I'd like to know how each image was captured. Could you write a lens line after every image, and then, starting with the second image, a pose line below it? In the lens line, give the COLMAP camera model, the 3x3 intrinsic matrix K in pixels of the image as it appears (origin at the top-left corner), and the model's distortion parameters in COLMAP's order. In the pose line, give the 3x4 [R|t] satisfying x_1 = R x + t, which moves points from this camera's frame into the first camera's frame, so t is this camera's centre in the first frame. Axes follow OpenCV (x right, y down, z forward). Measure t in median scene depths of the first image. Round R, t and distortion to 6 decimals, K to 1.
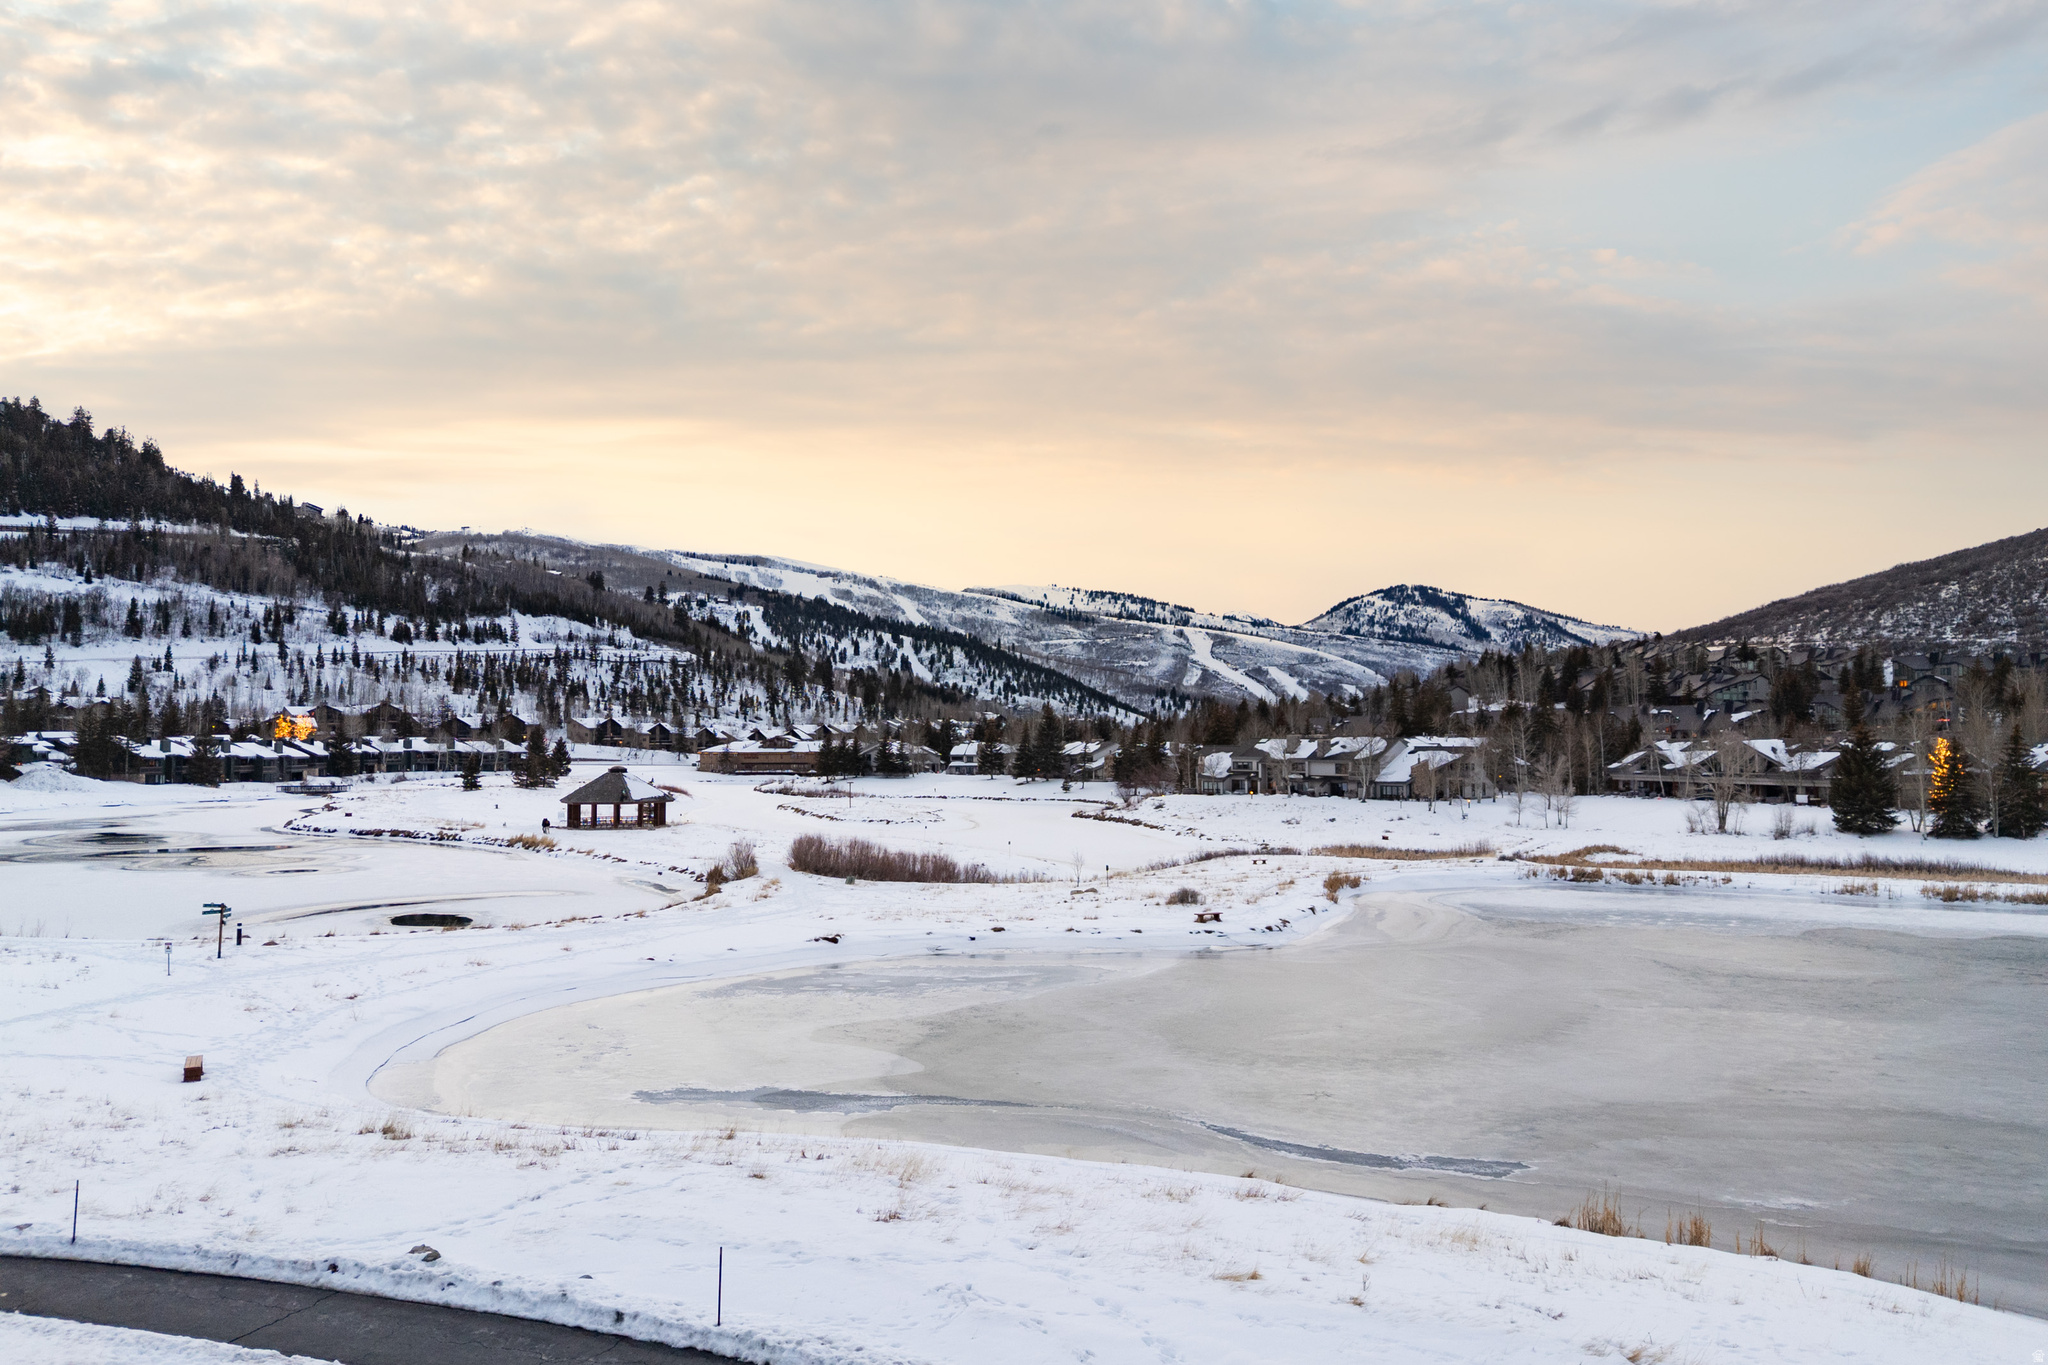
lens RADIAL K [[1490.2, 0, 1039.8], [0, 1490.2, 683.6], [0, 0, 1]] dist [0.087992, -0.082639]
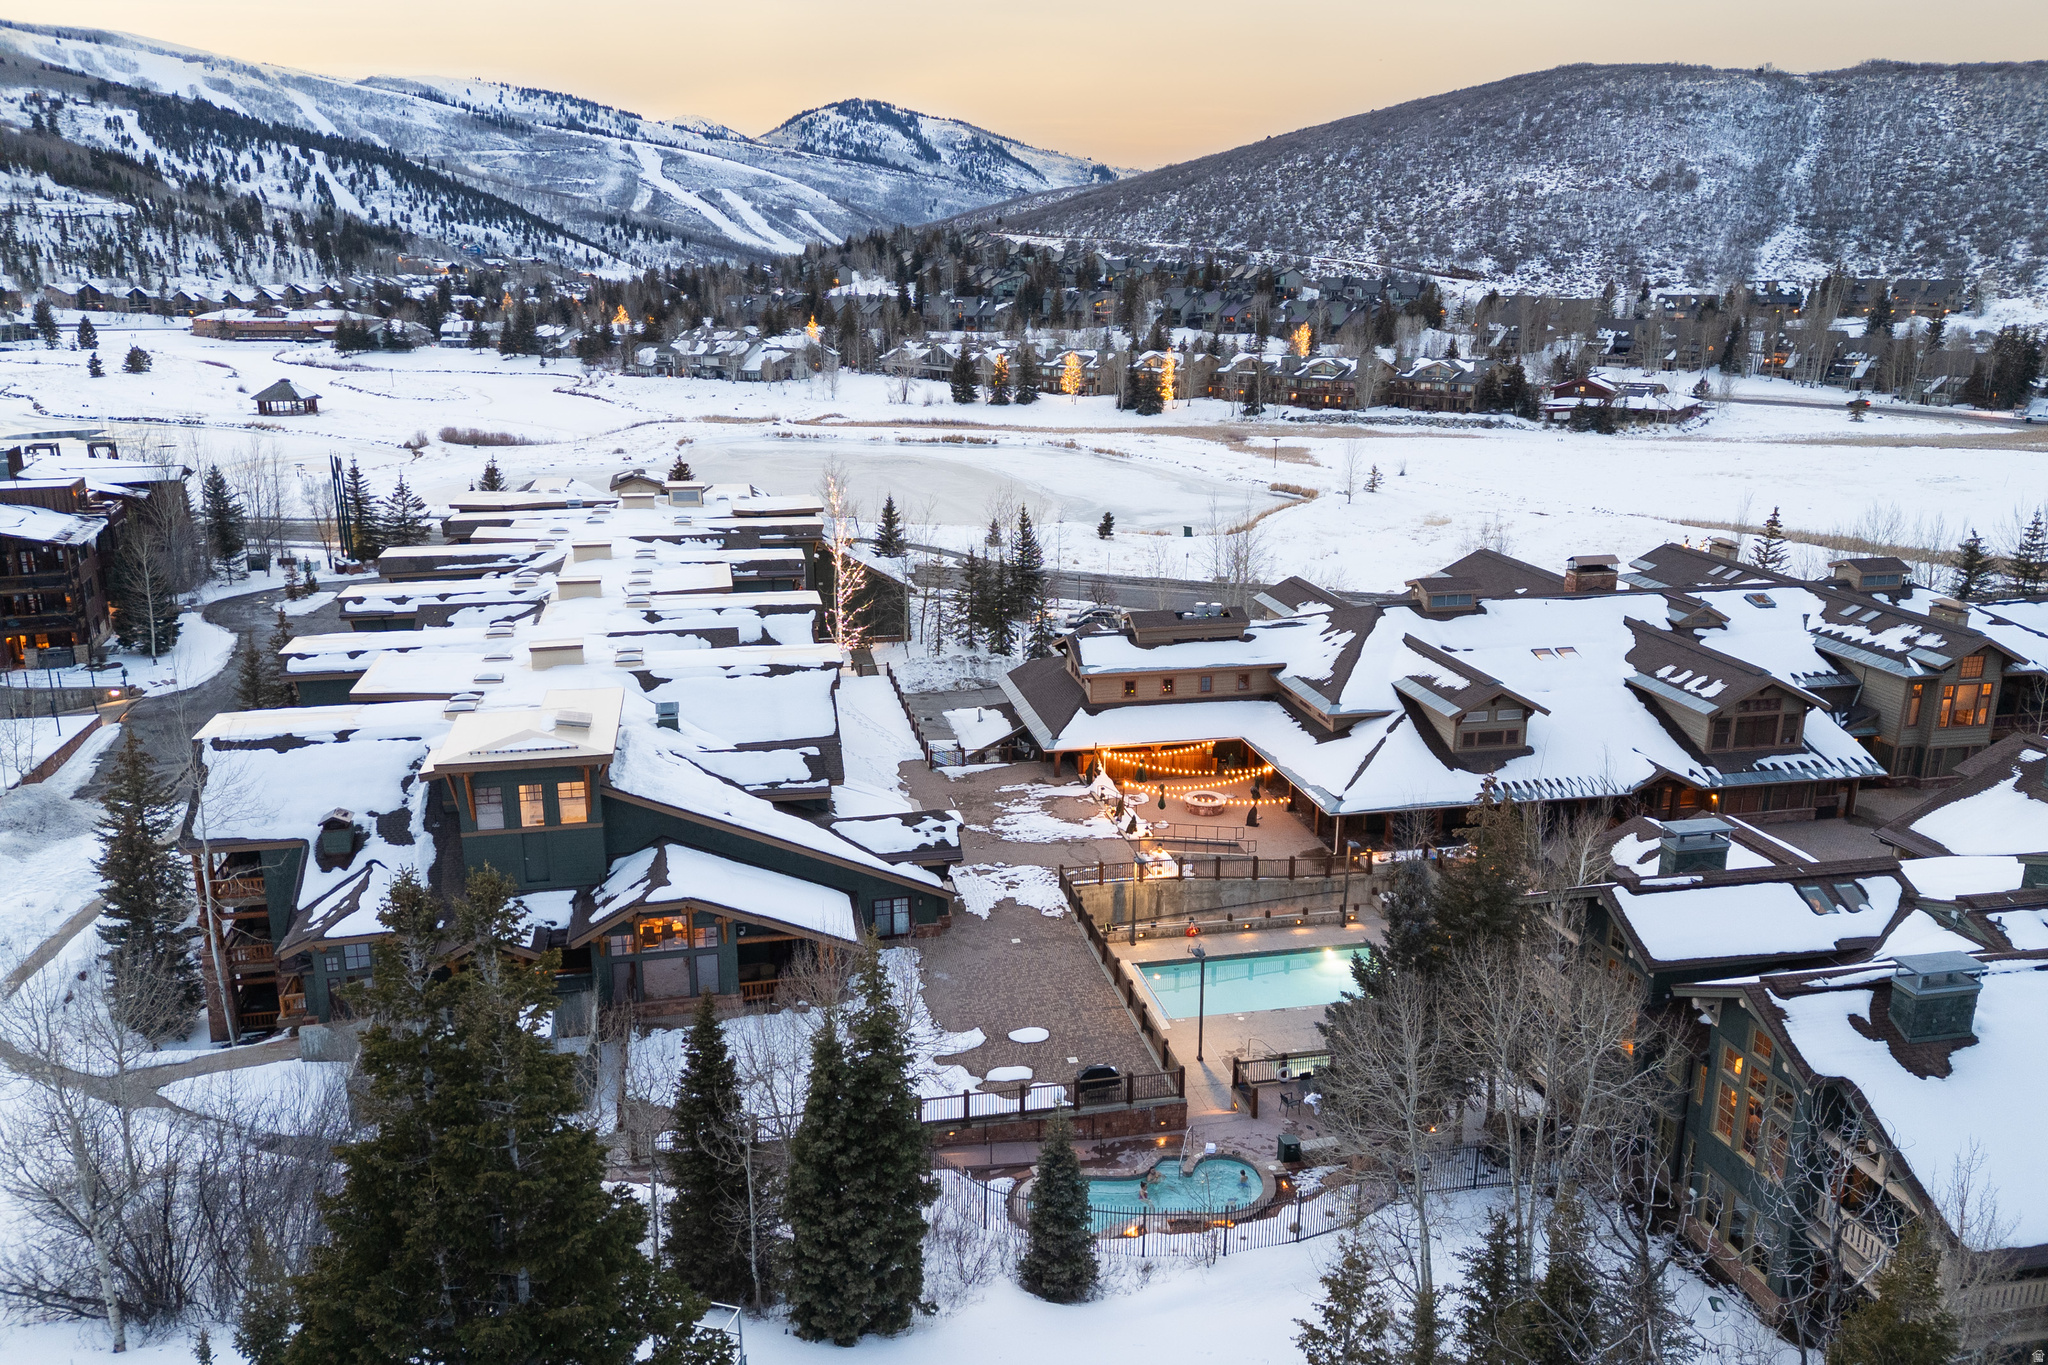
lens RADIAL K [[1490.2, 0, 1019.6], [0, 1490.2, 683.3], [0, 0, 1]] dist [0.087992, -0.082639]
pose [[0.944830, -0.085884, 0.316101, -0.015322], [-0.016070, 0.951700, 0.306608, -0.040452], [-0.327166, -0.294772, 0.897815, -0.241707]]
